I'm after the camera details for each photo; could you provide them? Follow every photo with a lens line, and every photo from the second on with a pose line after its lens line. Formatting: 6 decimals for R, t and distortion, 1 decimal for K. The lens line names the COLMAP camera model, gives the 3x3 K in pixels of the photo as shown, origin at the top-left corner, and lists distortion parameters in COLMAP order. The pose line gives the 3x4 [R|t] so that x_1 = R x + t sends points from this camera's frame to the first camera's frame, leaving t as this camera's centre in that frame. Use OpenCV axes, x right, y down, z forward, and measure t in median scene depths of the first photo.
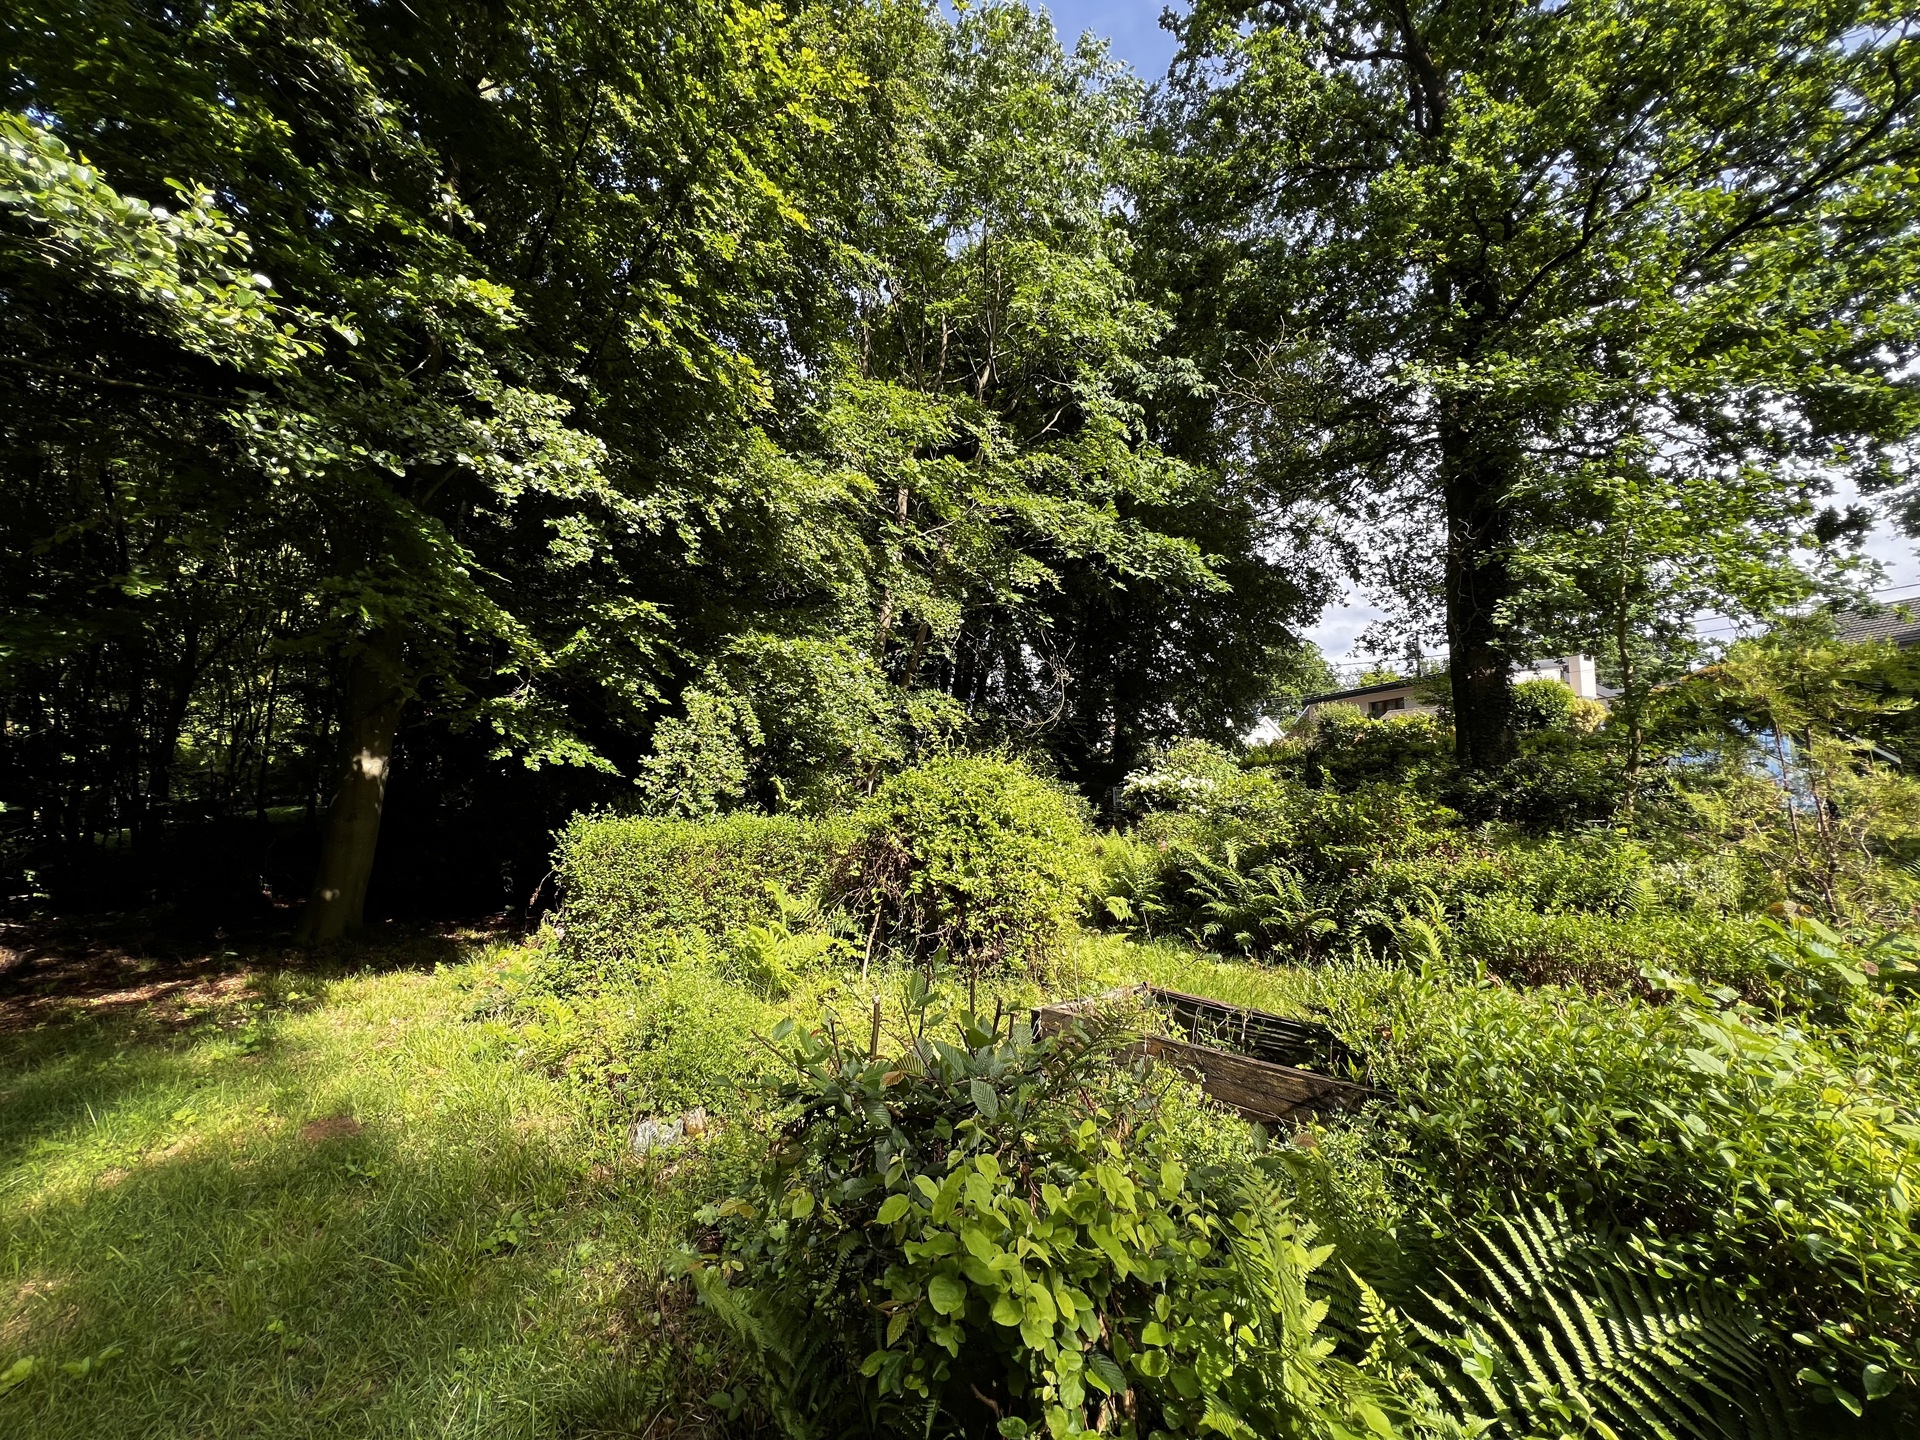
lens RADIAL K [[787.8, 0, 955.1], [0, 787.8, 729.9], [0, 0, 1]] dist [0.017196, 0.000029]
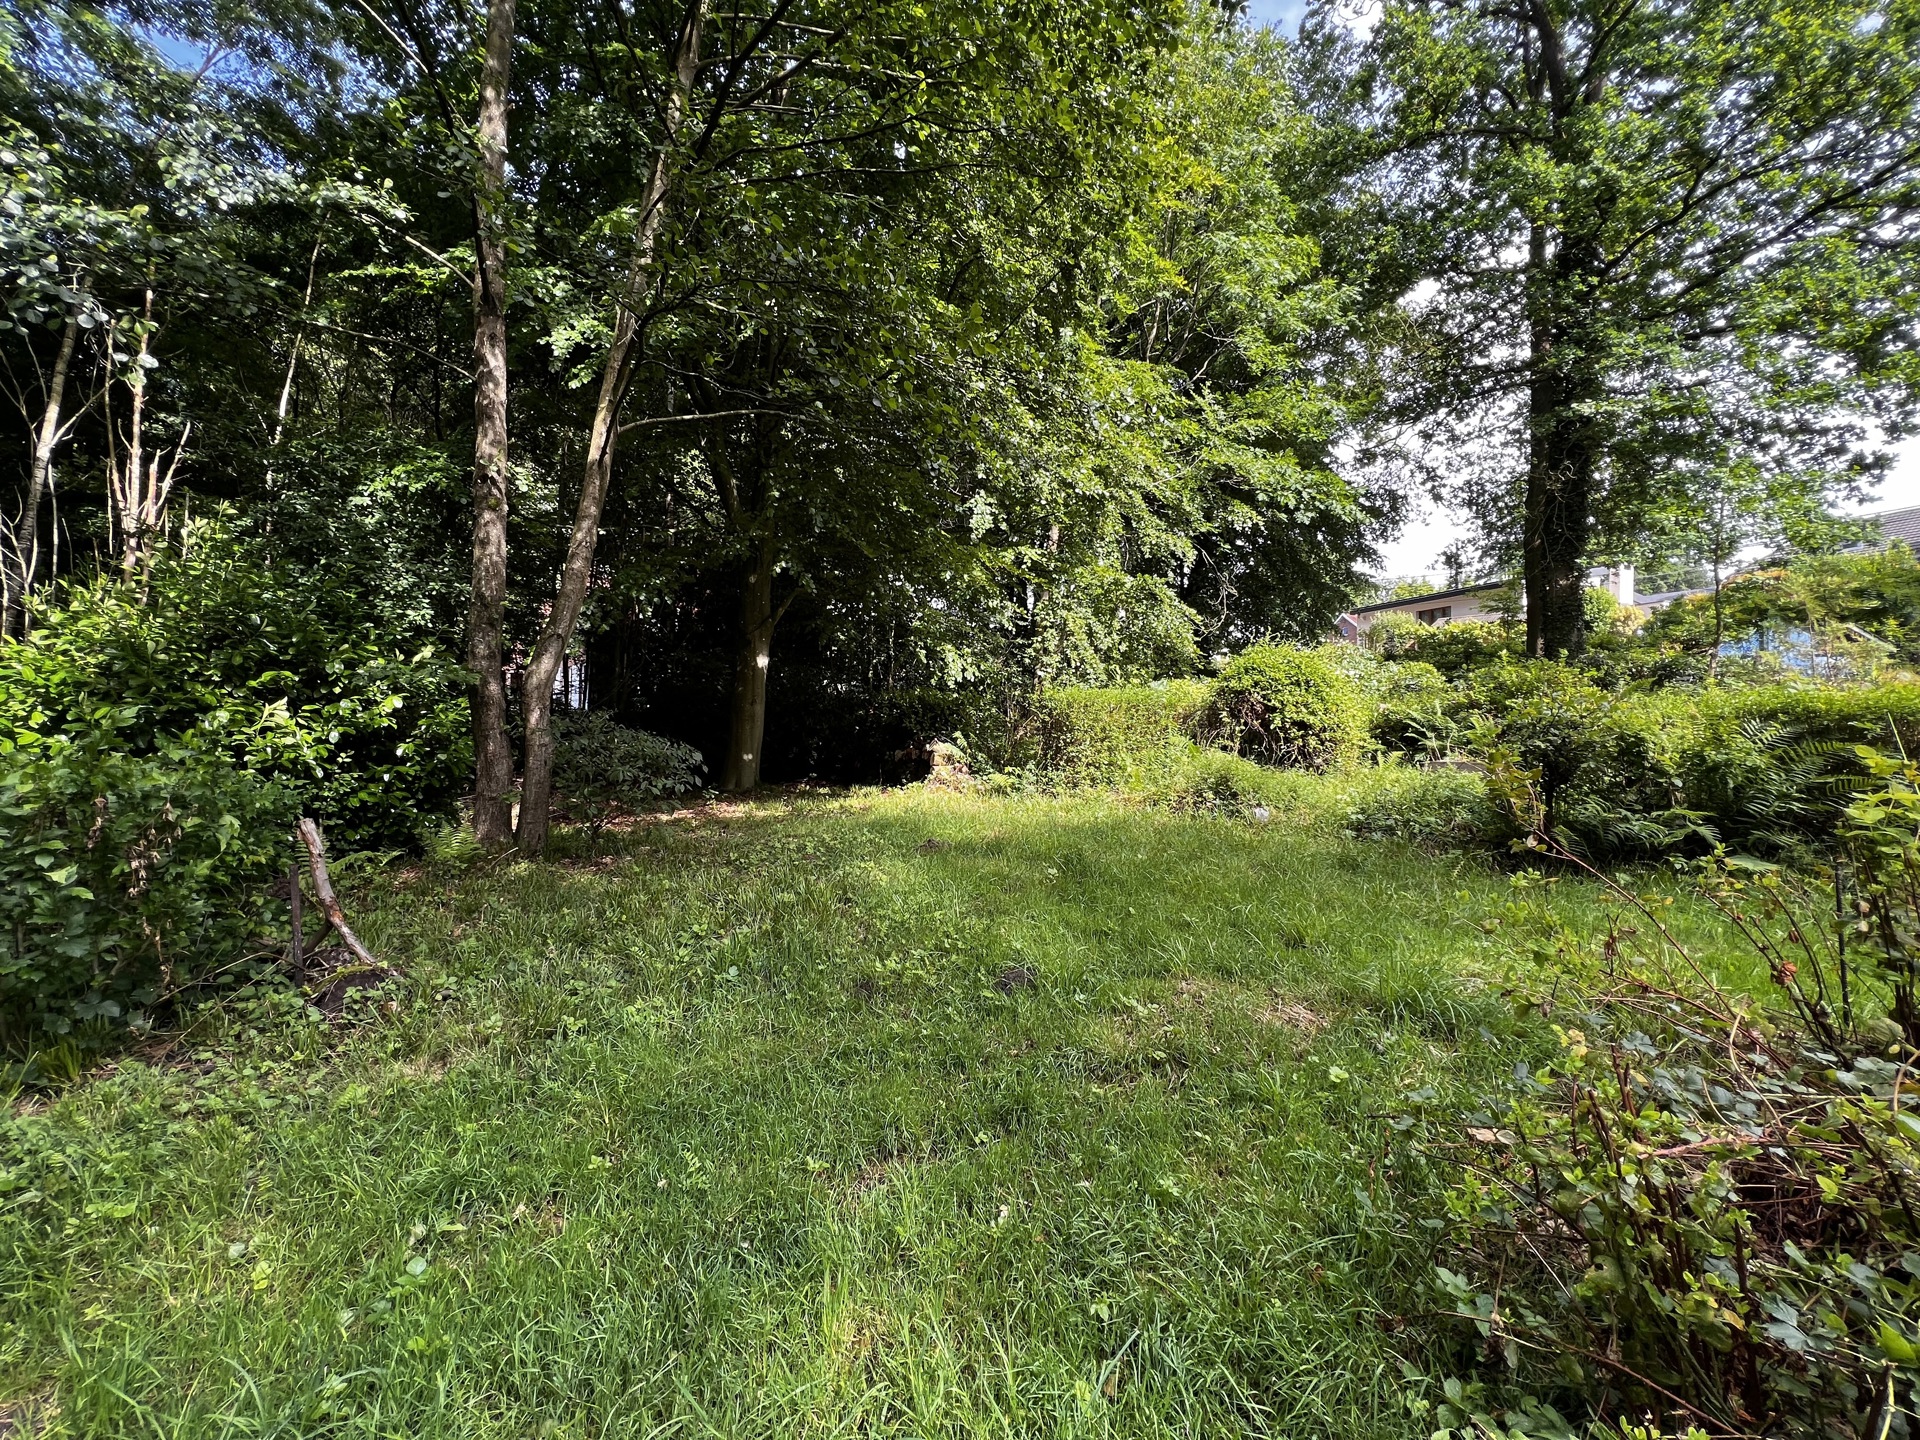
lens RADIAL K [[787.8, 0, 955.1], [0, 787.8, 729.9], [0, 0, 1]] dist [0.017196, 0.000029]
pose [[0.999934, -0.009392, -0.006683, -0.327403], [0.010057, 0.994122, 0.107796, 0.011607], [0.005631, -0.107856, 0.994151, -0.310054]]
